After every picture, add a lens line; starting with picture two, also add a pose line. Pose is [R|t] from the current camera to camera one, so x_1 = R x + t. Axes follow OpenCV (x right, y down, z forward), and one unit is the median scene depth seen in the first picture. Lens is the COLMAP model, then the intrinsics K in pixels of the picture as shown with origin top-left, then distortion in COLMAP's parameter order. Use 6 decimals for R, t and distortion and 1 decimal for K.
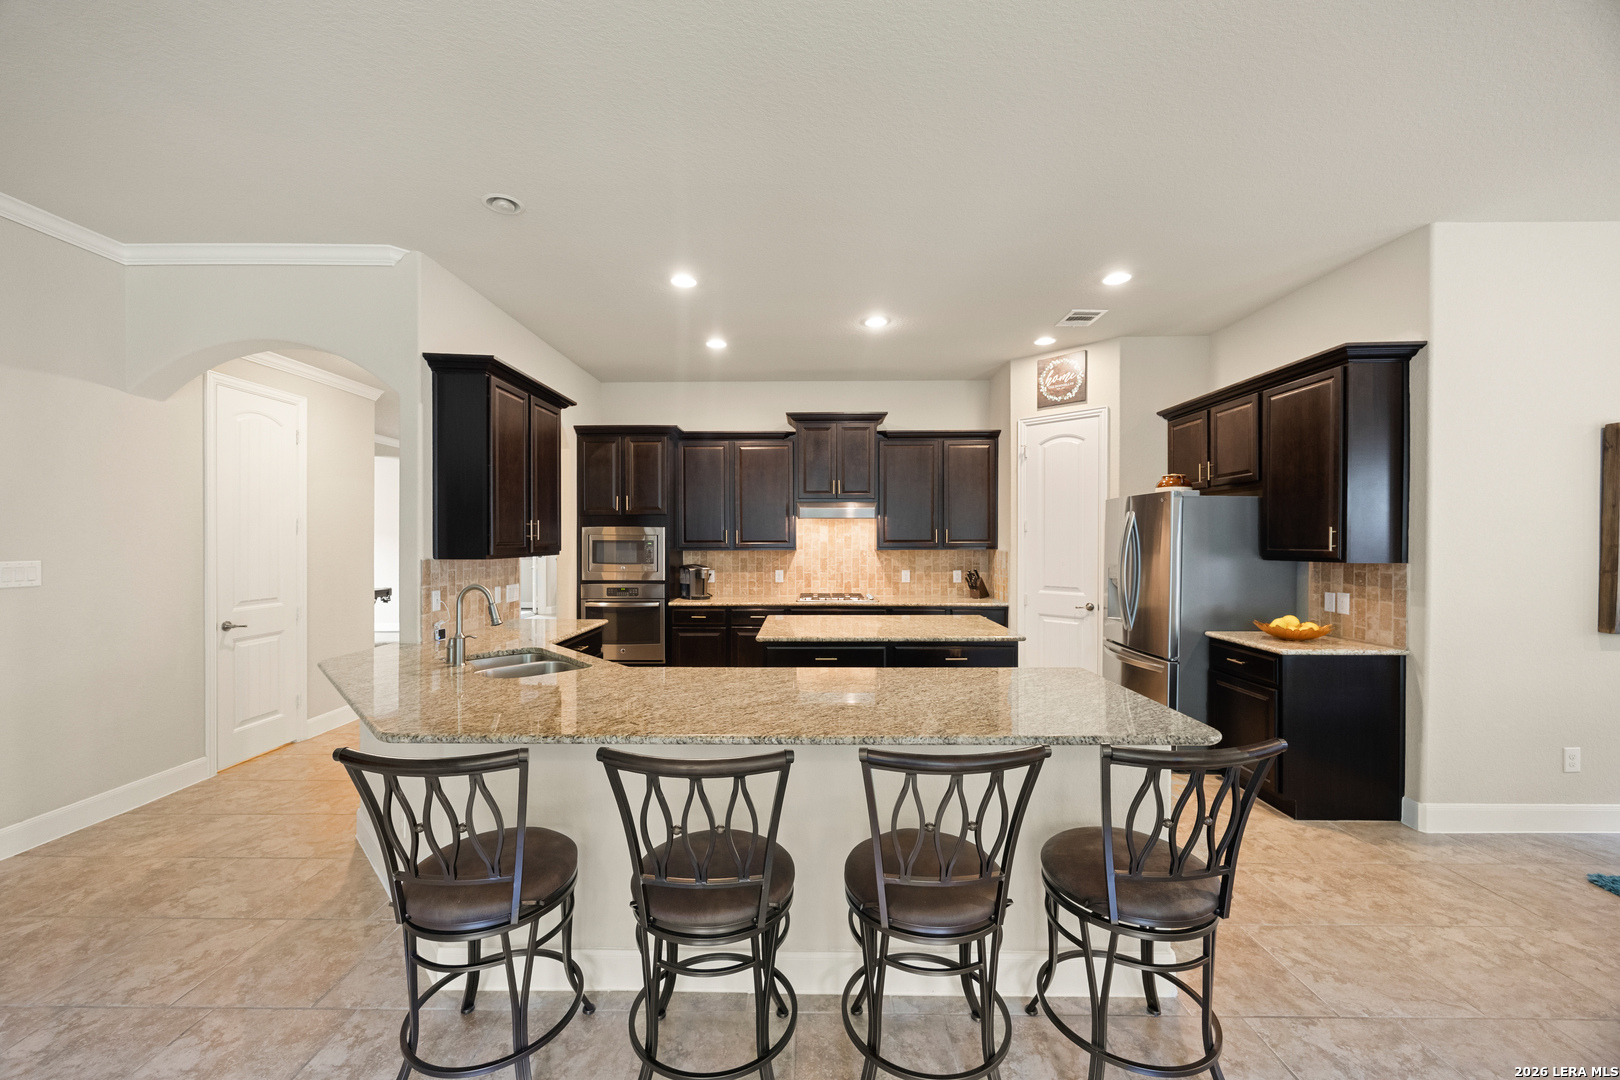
lens RADIAL K [[618.3, 0, 803.8], [0, 618.3, 545.9], [0, 0, 1]] dist [-0.001741, 0.000316]
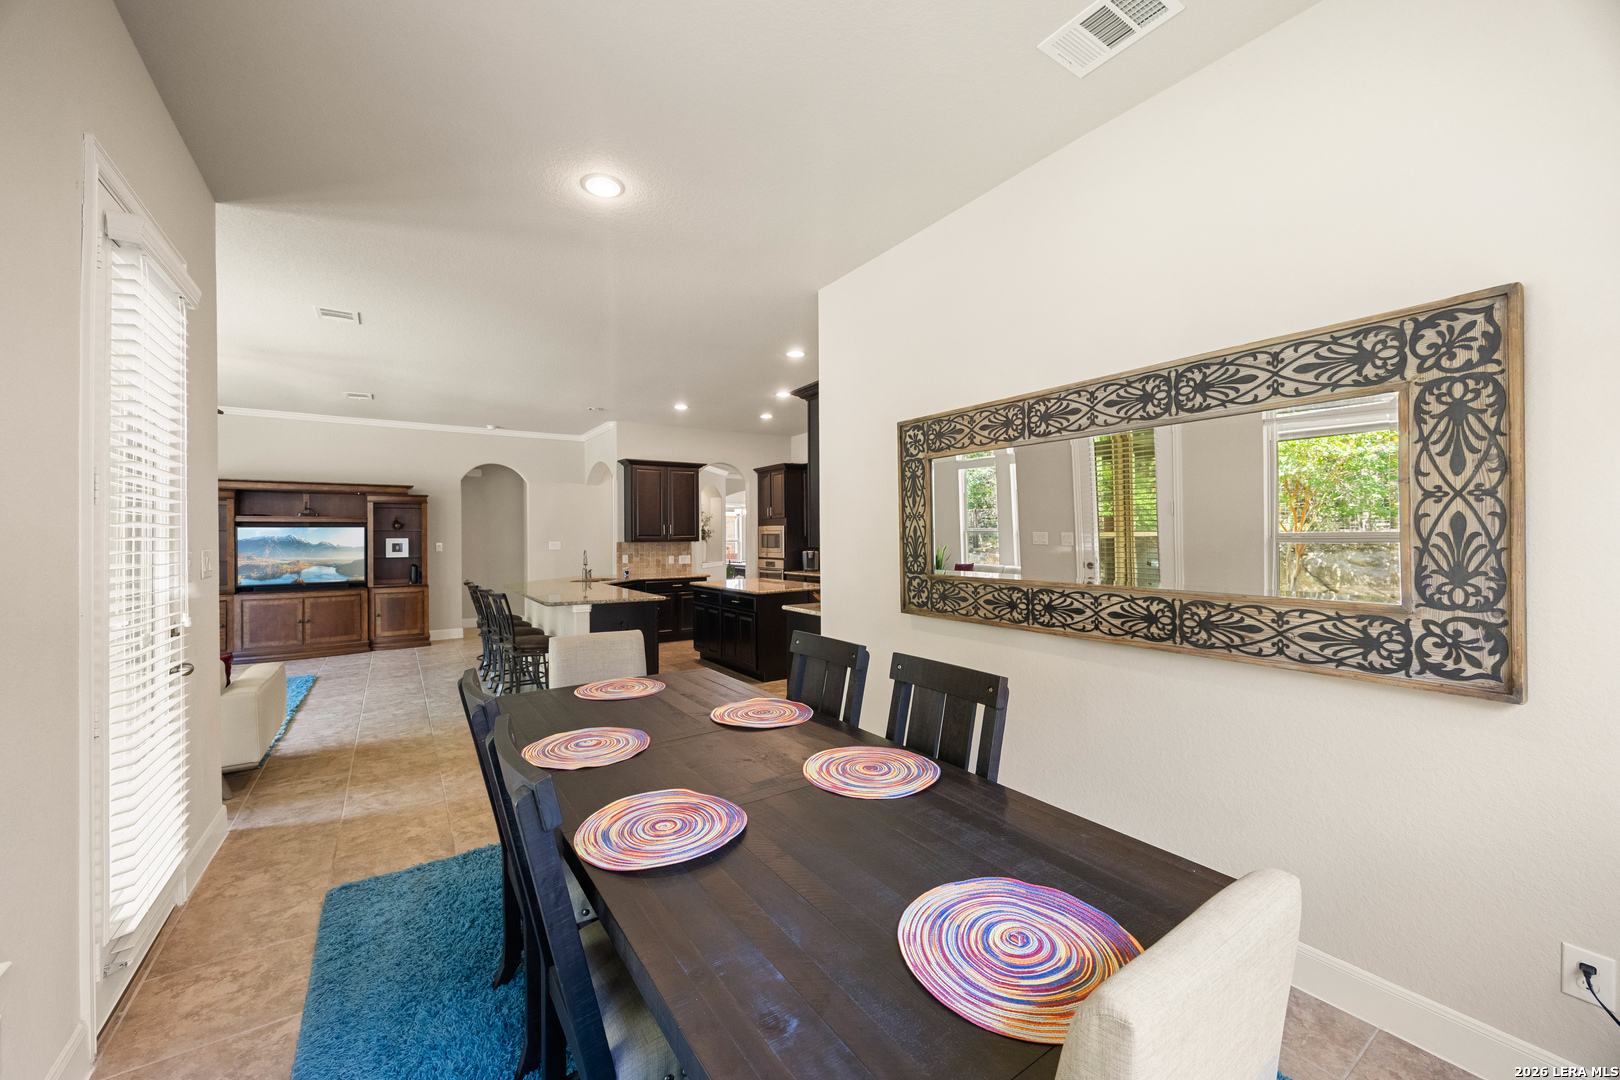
lens RADIAL K [[618.3, 0, 807.4], [0, 618.3, 535.7], [0, 0, 1]] dist [-0.001741, 0.000316]
pose [[0.568175, -0.007249, -0.822876, 1.163727], [0.000524, 0.999964, -0.008447, 0.010738], [0.822907, 0.004368, 0.568159, 0.121699]]
